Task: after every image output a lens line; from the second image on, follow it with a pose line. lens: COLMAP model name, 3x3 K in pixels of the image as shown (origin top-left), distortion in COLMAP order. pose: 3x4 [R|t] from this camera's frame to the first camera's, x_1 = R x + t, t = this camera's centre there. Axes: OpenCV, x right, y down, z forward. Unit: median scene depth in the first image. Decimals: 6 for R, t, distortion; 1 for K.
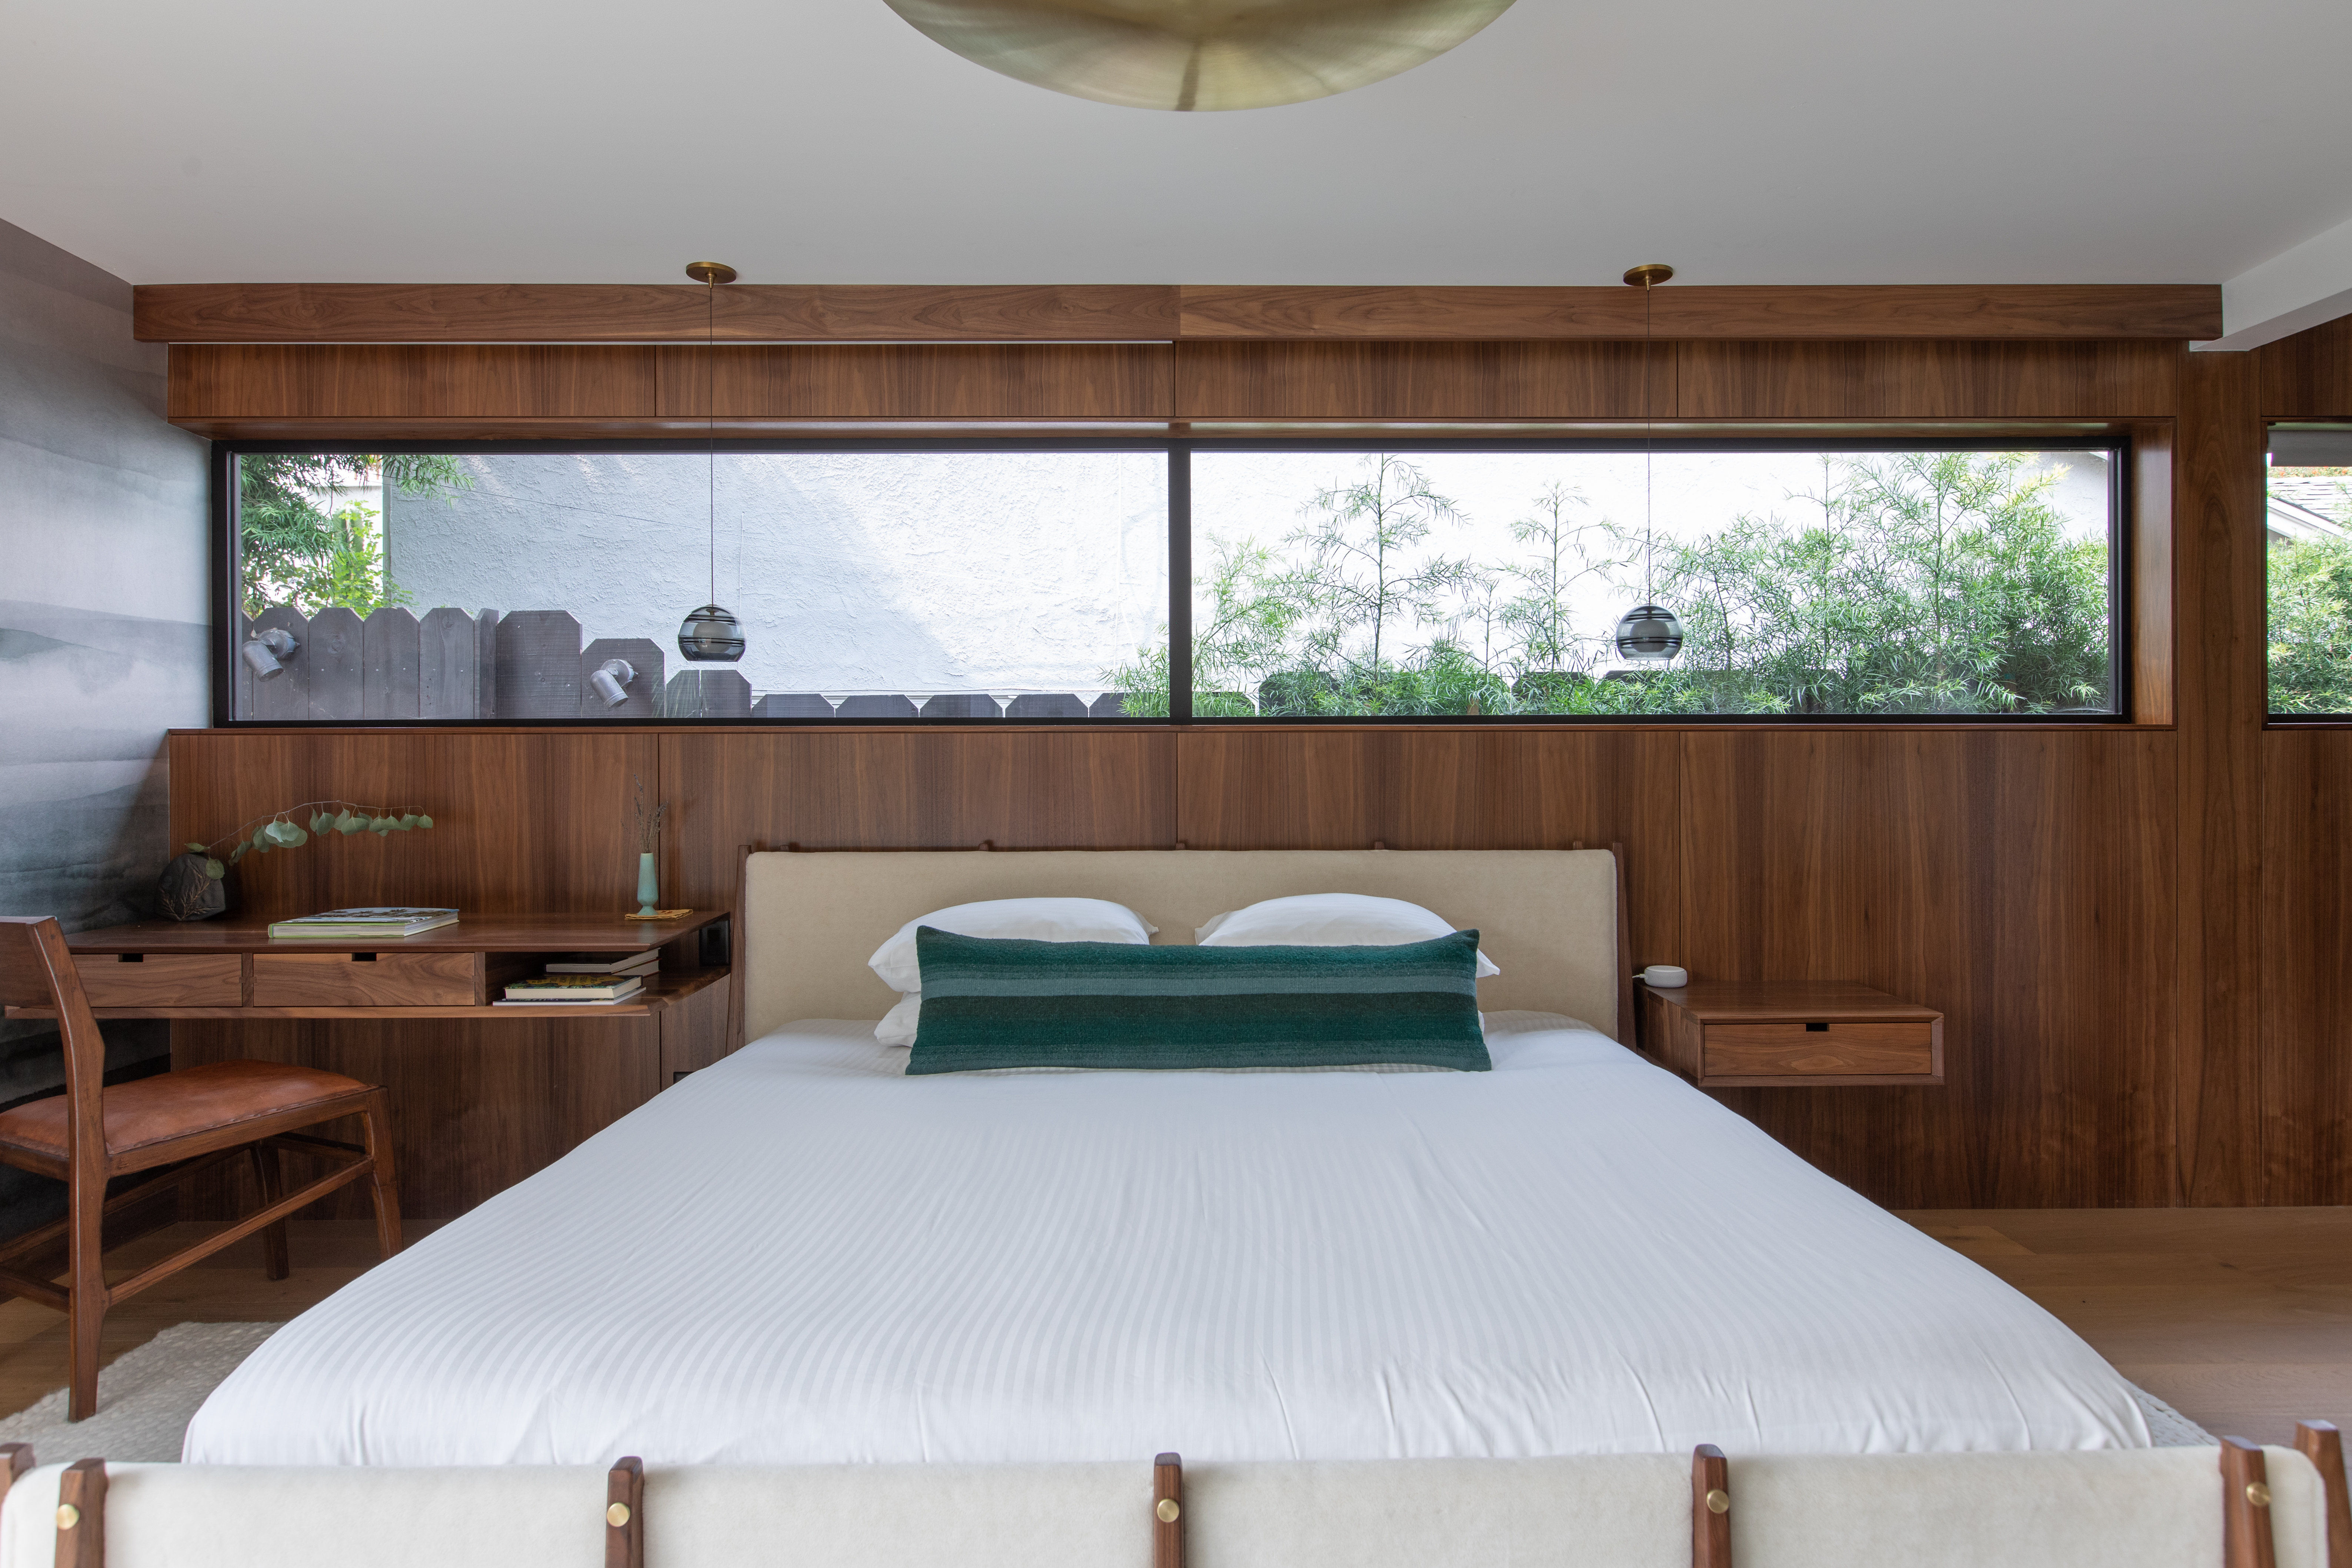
lens RADIAL K [[1367.3, 0, 1184.2], [0, 1367.3, 796.2], [0, 0, 1]] dist [-0.001269, -0.001235]
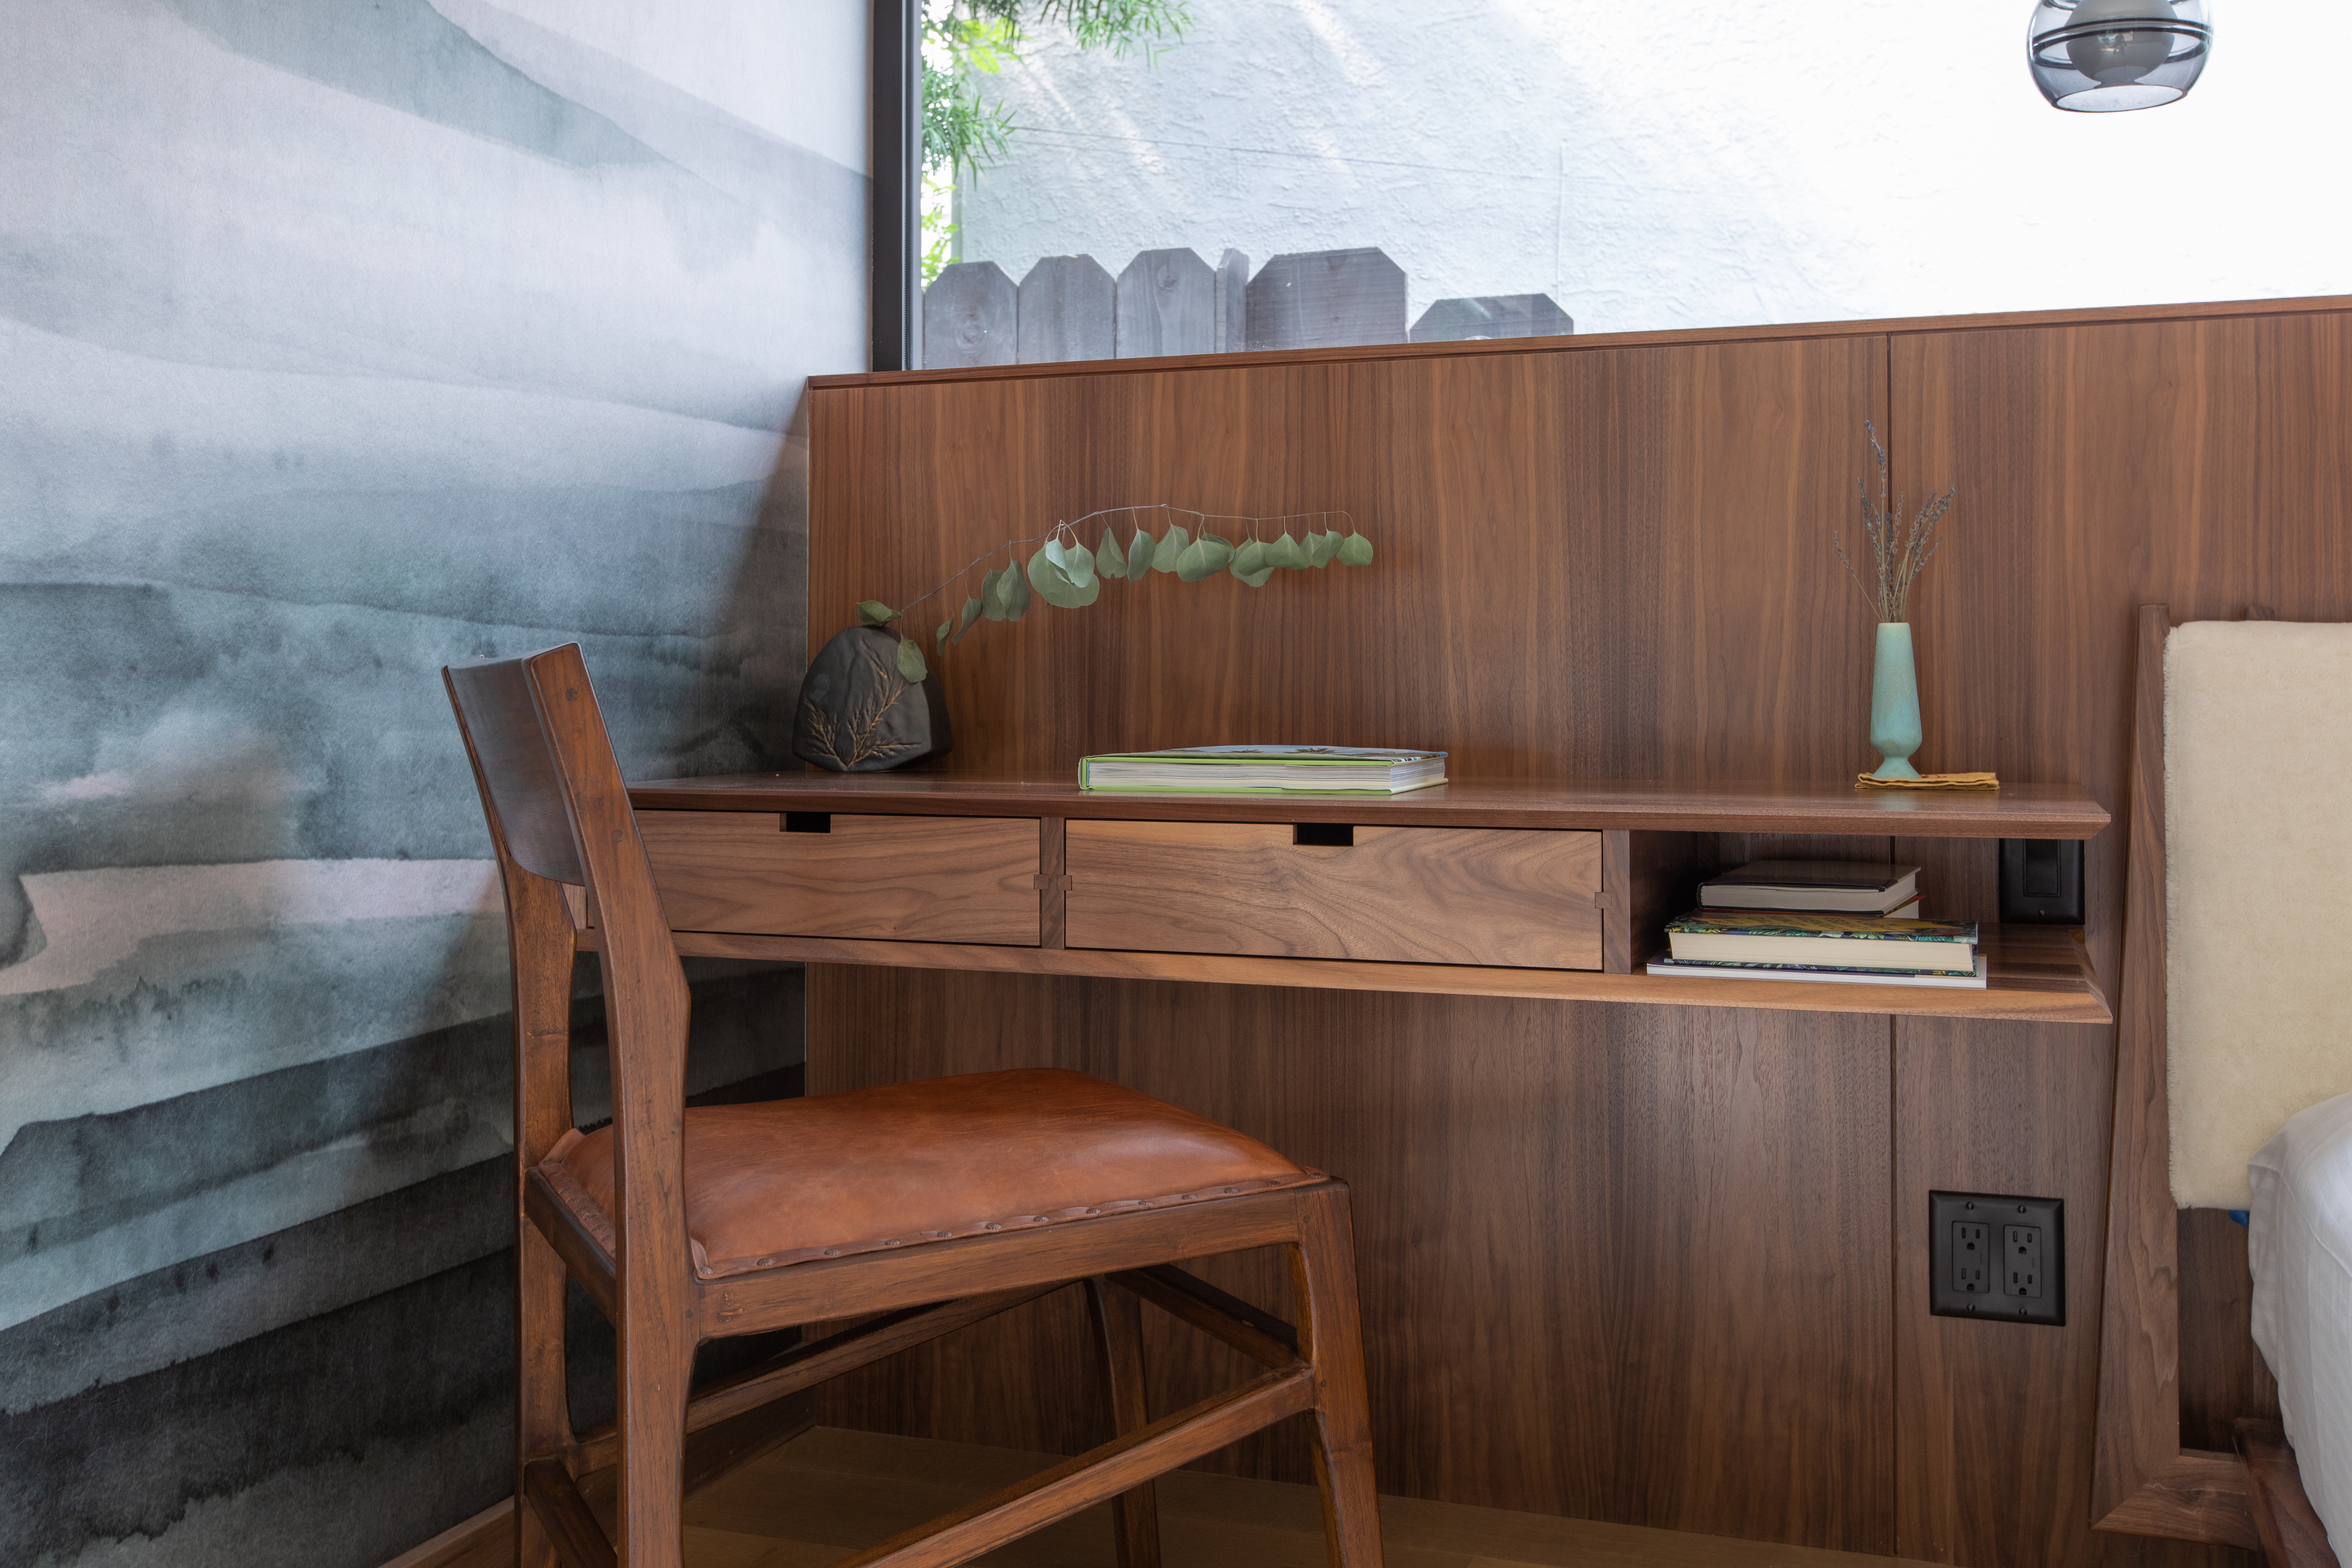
lens RADIAL K [[2207.0, 0, 1173.1], [0, 2207.0, 769.2], [0, 0, 1]] dist [-0.007737, 0.000000]
pose [[0.936663, 0.015174, -0.349904, -0.372493], [-0.016667, 0.999860, -0.001256, 0.089390], [0.349836, 0.007009, 0.936785, 0.345022]]
